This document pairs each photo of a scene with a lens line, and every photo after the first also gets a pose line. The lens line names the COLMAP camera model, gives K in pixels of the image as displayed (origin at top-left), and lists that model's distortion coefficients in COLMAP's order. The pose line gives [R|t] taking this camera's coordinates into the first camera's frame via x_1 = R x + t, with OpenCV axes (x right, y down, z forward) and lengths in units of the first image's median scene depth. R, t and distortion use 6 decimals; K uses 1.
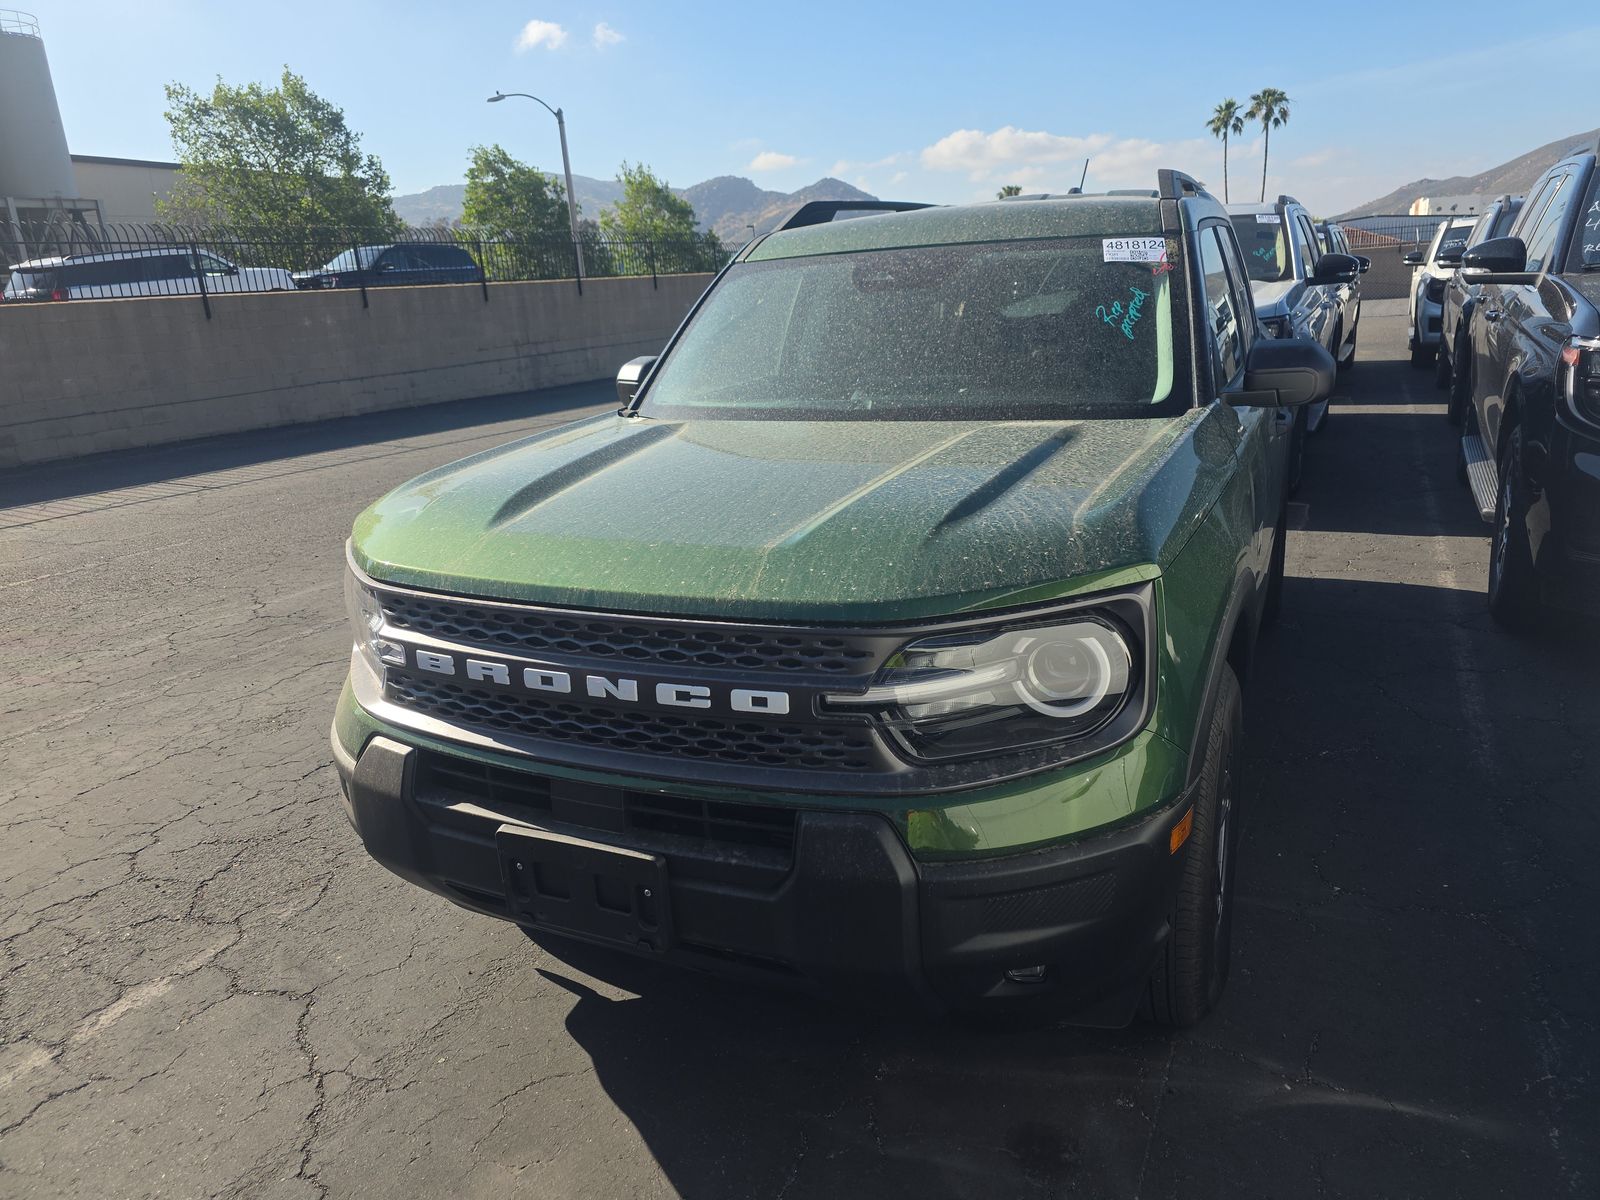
lens RADIAL K [[1064.0, 0, 793.0], [0, 1064.0, 591.7], [0, 0, 1]] dist [0.046334, -0.034852]
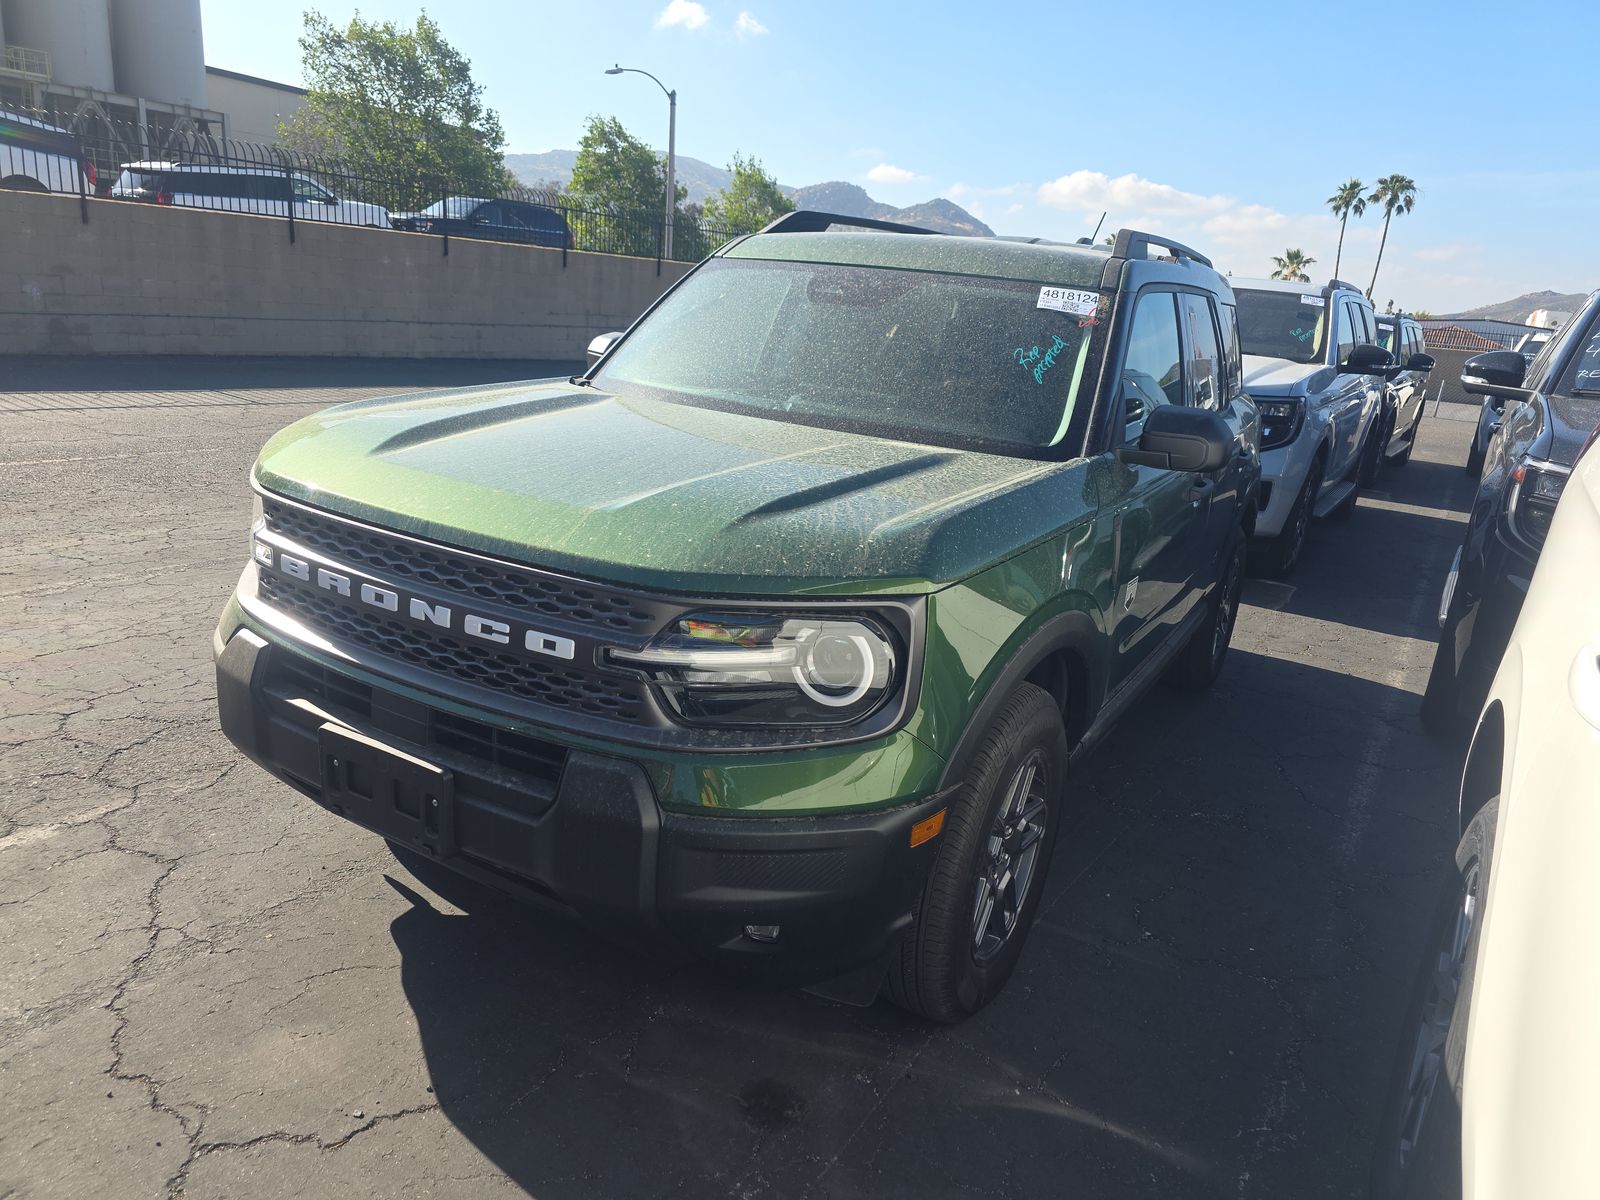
lens RADIAL K [[1064.0, 0, 800.4], [0, 1064.0, 609.8], [0, 0, 1]] dist [0.046334, -0.034852]
pose [[0.985687, 0.163843, -0.039713, 0.152824], [-0.163500, 0.986473, 0.011741, 0.007653], [0.041100, -0.005079, 0.999142, -0.050855]]
